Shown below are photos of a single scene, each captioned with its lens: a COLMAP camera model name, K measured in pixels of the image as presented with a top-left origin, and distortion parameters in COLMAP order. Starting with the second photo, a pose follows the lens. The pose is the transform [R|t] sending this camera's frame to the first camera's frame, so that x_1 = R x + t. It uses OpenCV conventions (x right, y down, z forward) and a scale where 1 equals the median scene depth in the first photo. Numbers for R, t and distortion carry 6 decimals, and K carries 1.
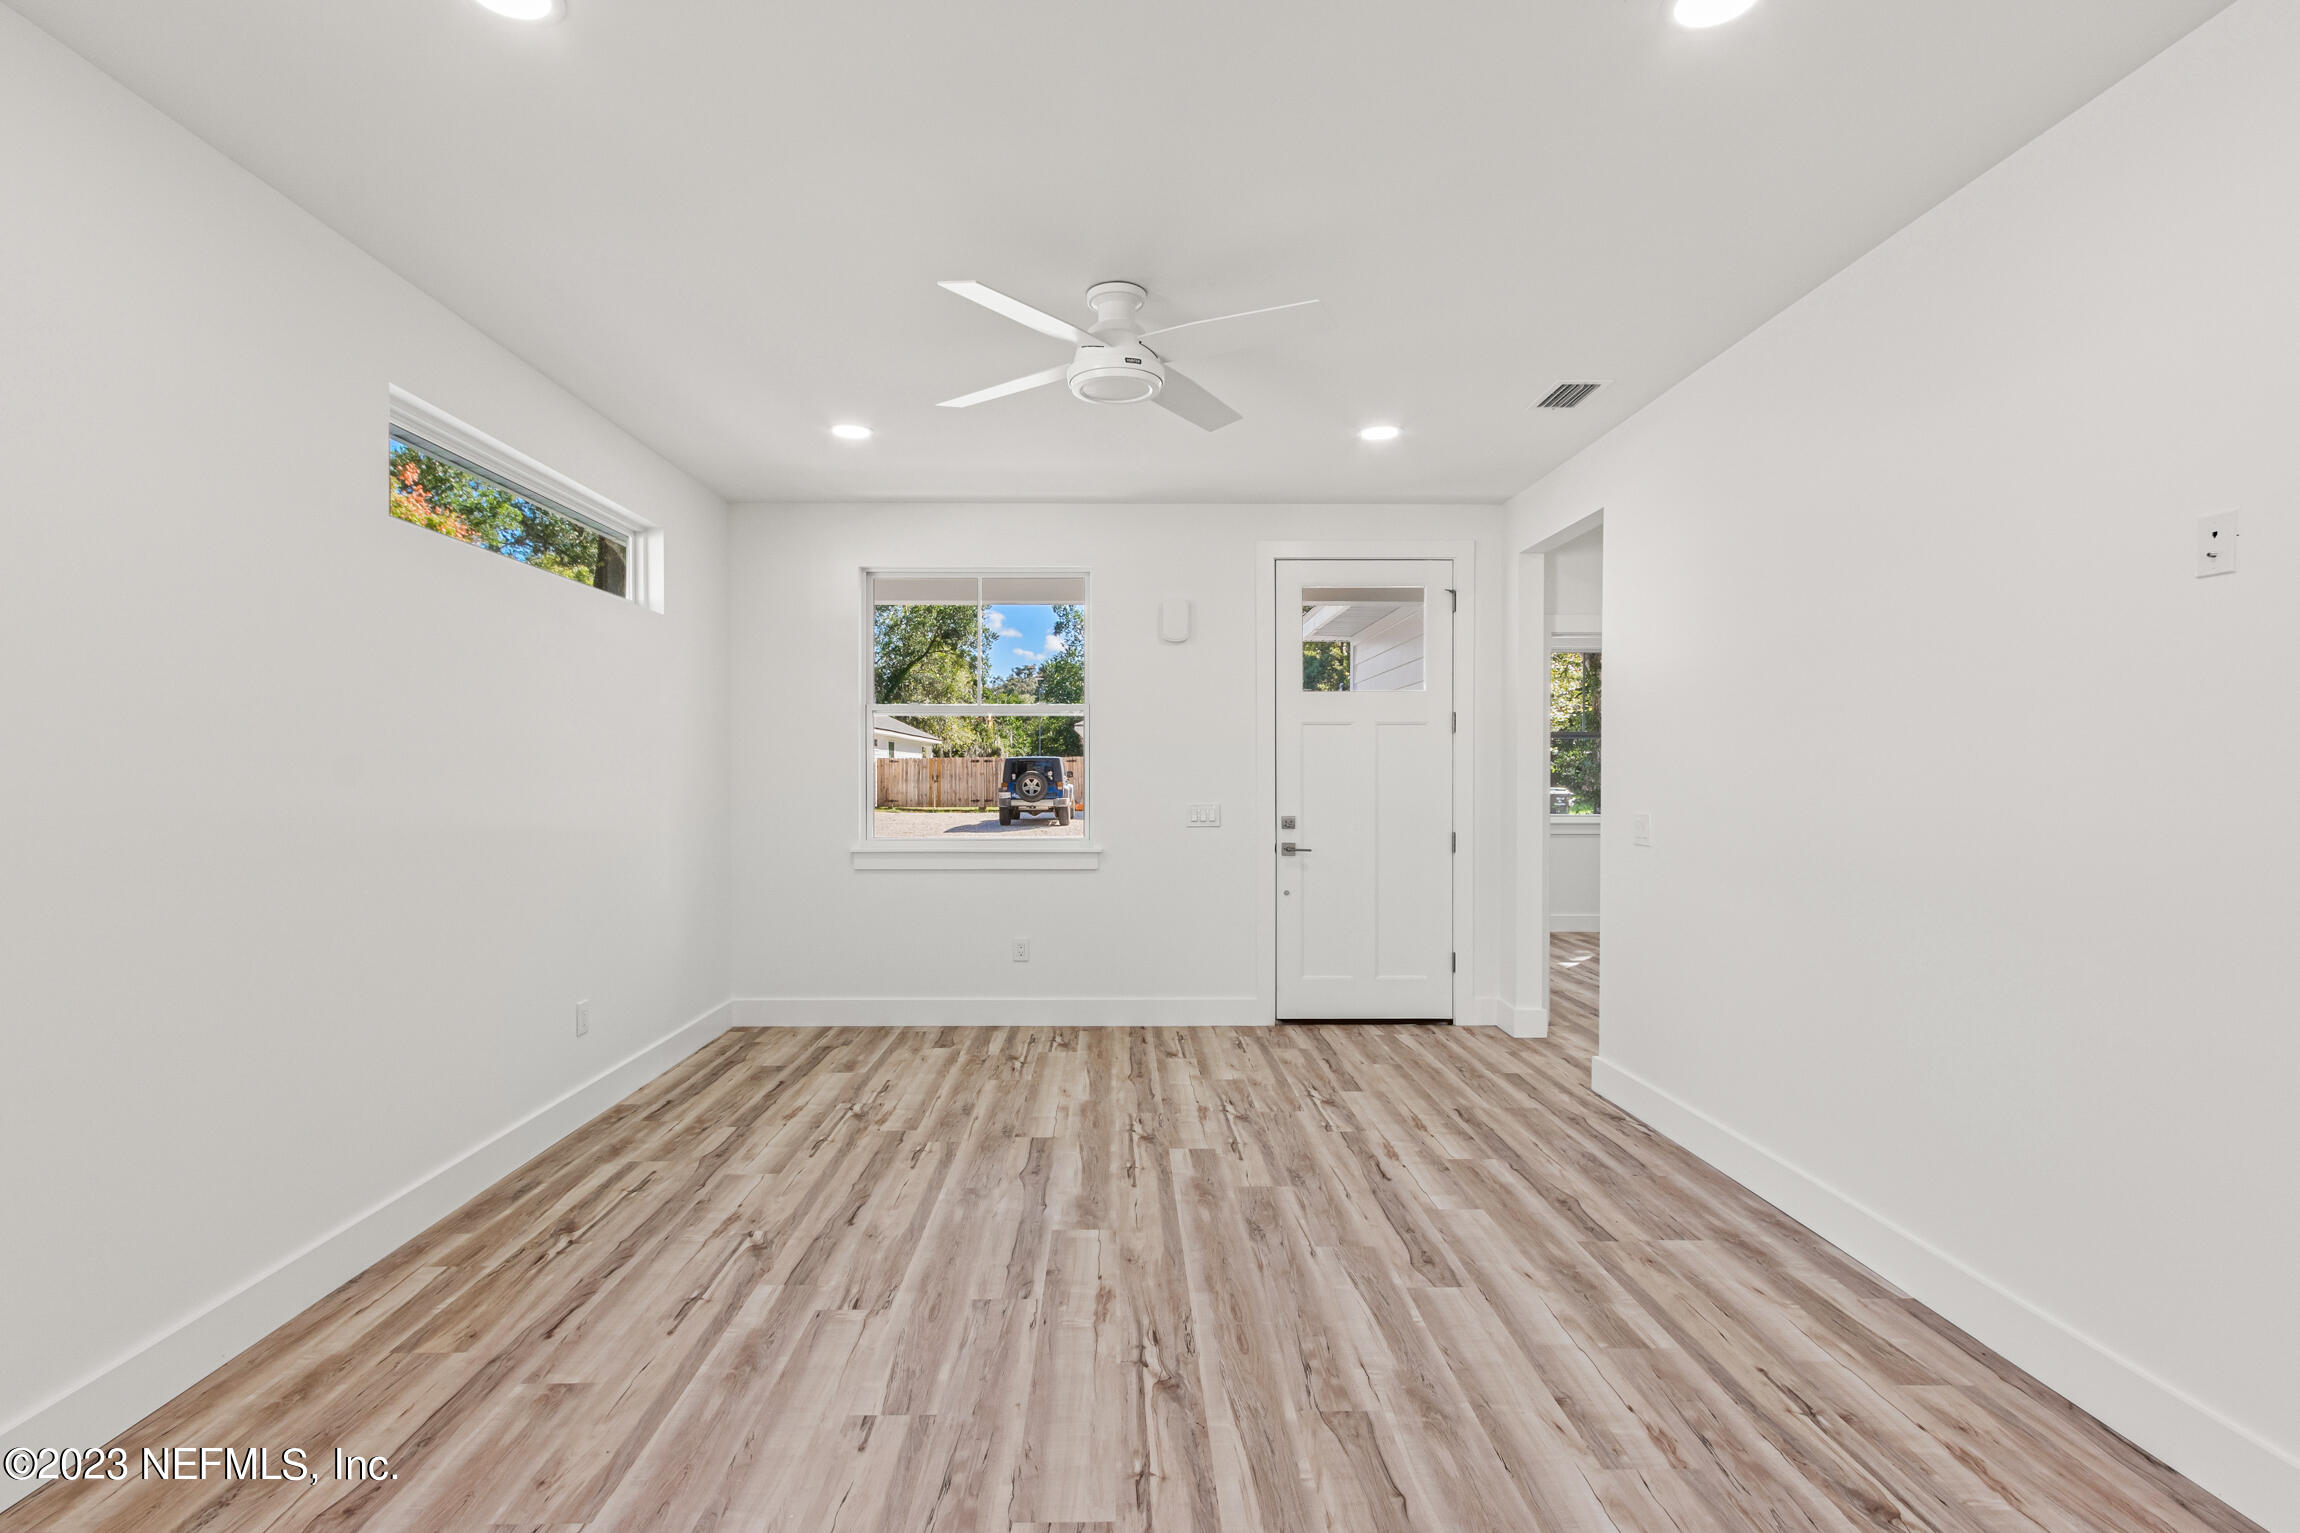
lens RADIAL K [[1087.5, 0, 1158.7], [0, 1087.5, 762.4], [0, 0, 1]] dist [0.009048, -0.002364]
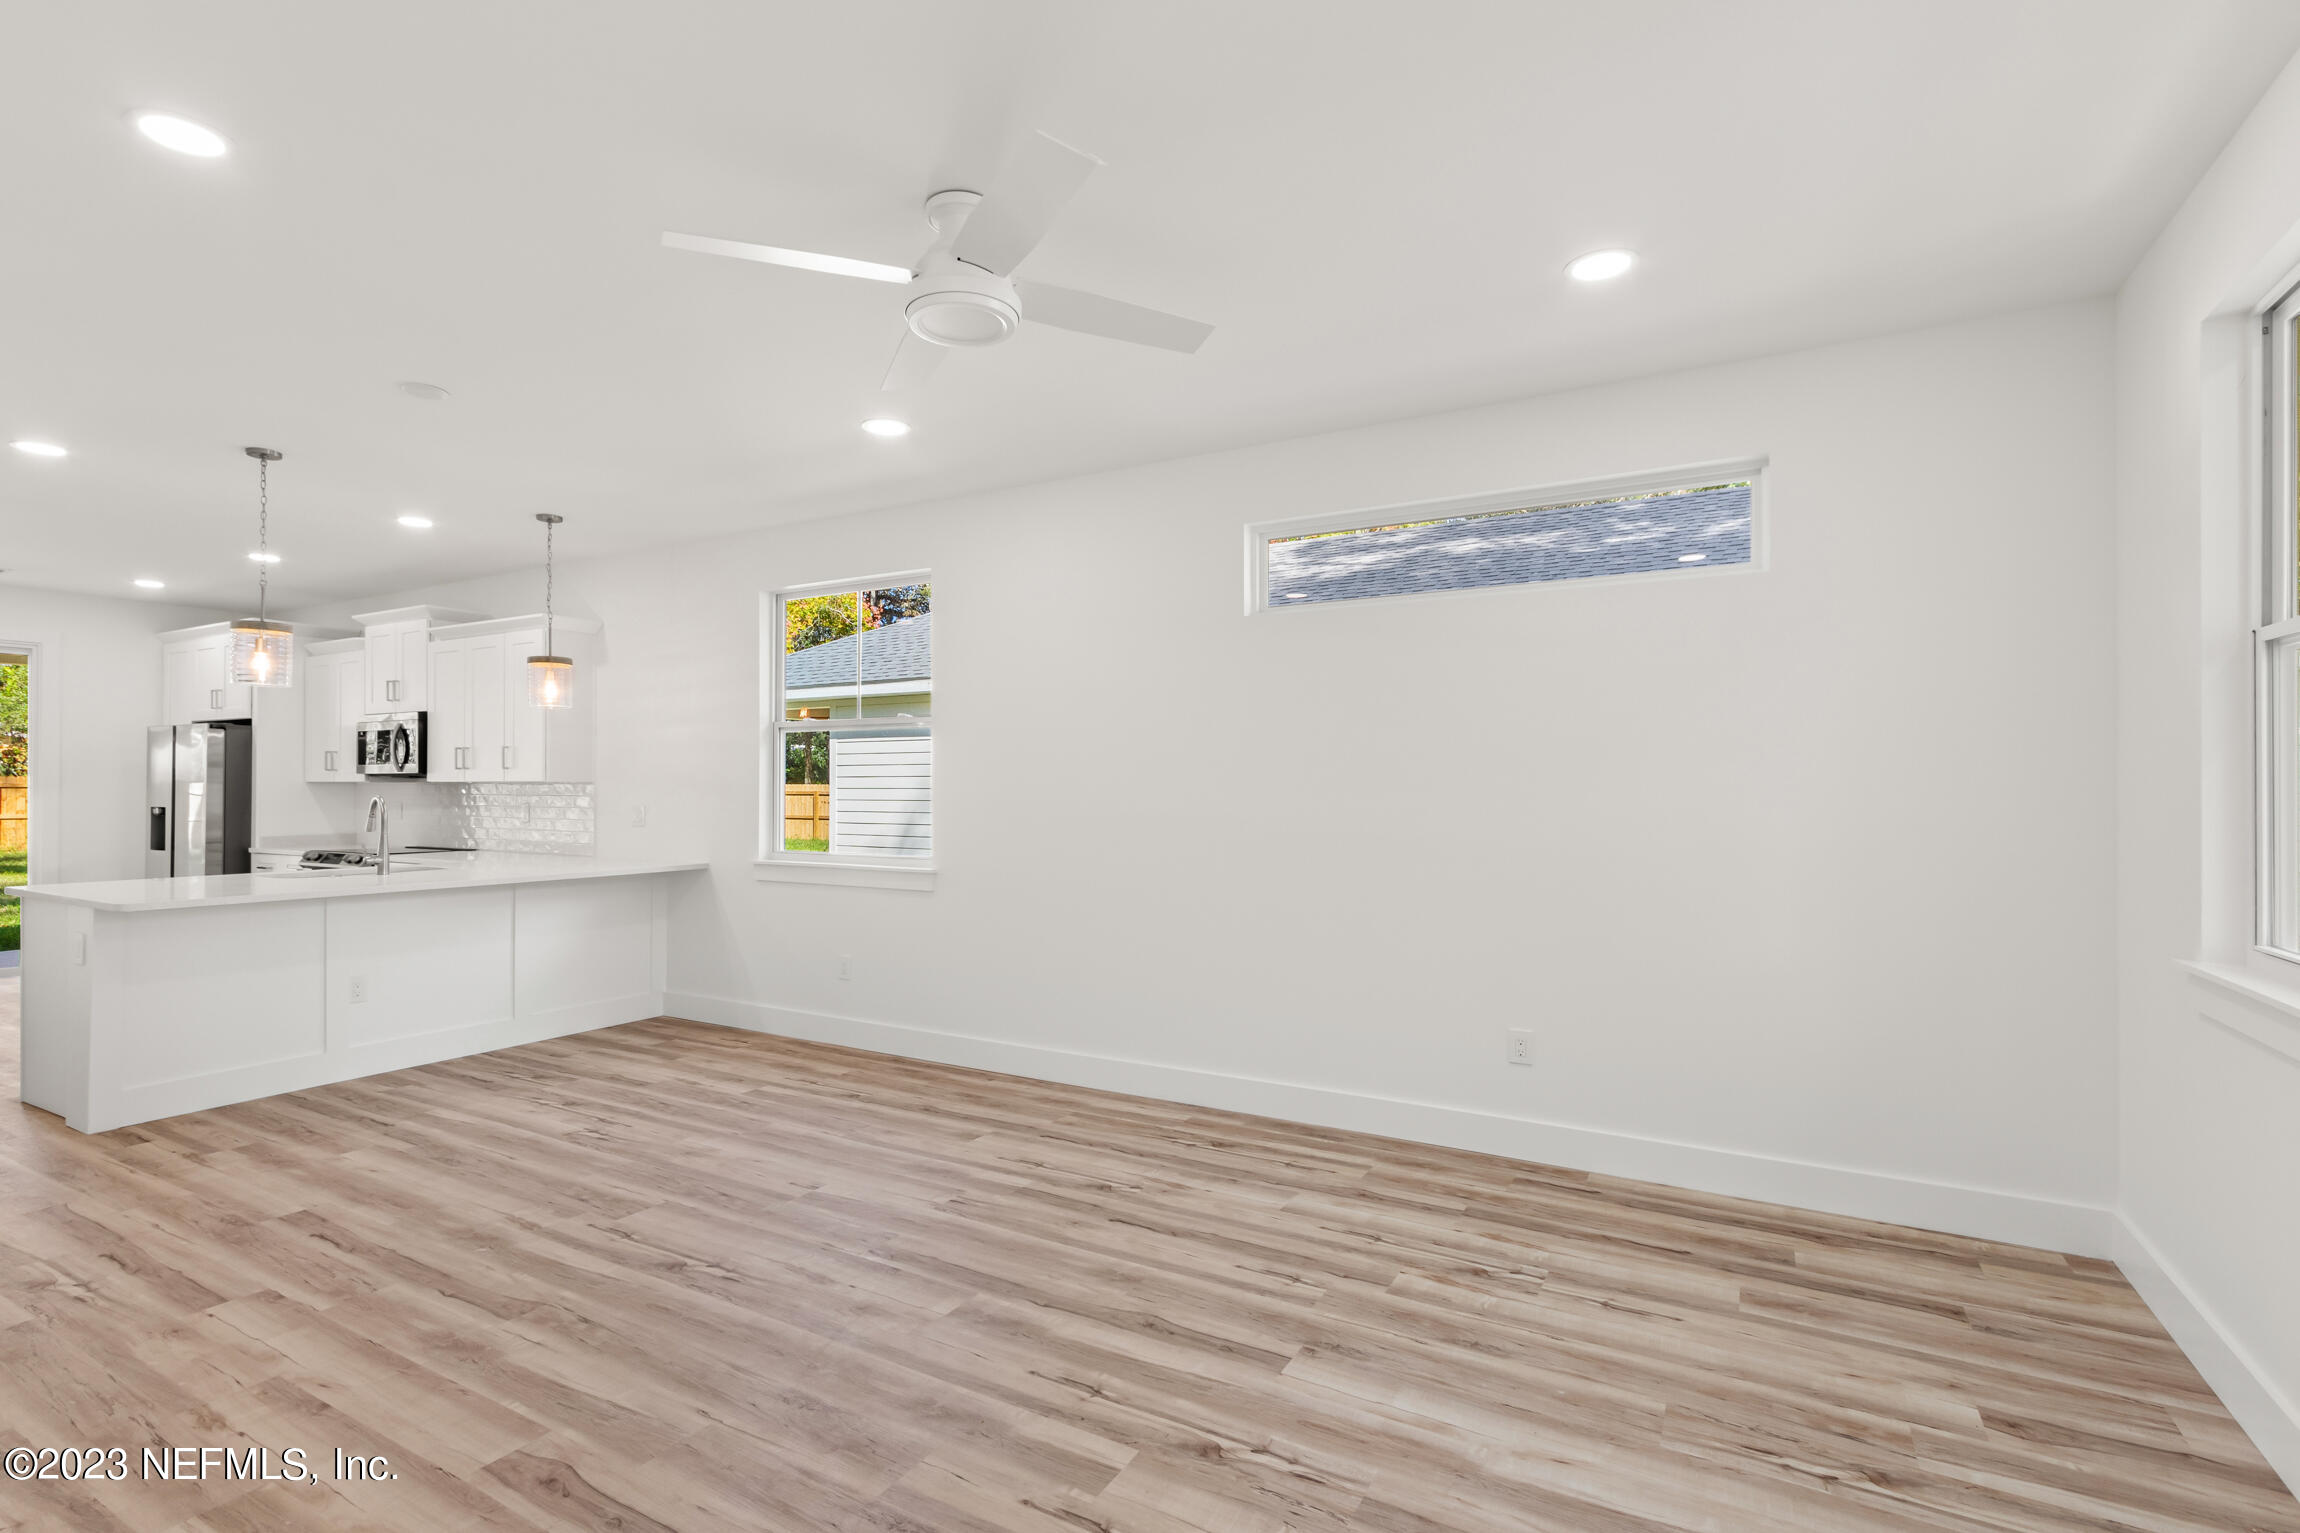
lens RADIAL K [[1087.5, 0, 1155.2], [0, 1087.5, 780.6], [0, 0, 1]] dist [0.009048, -0.002364]
pose [[-0.515453, -0.007179, -0.856888, 0.545242], [0.006718, 0.999900, -0.012418, 0.005470], [0.856891, -0.012158, -0.515354, 1.414263]]
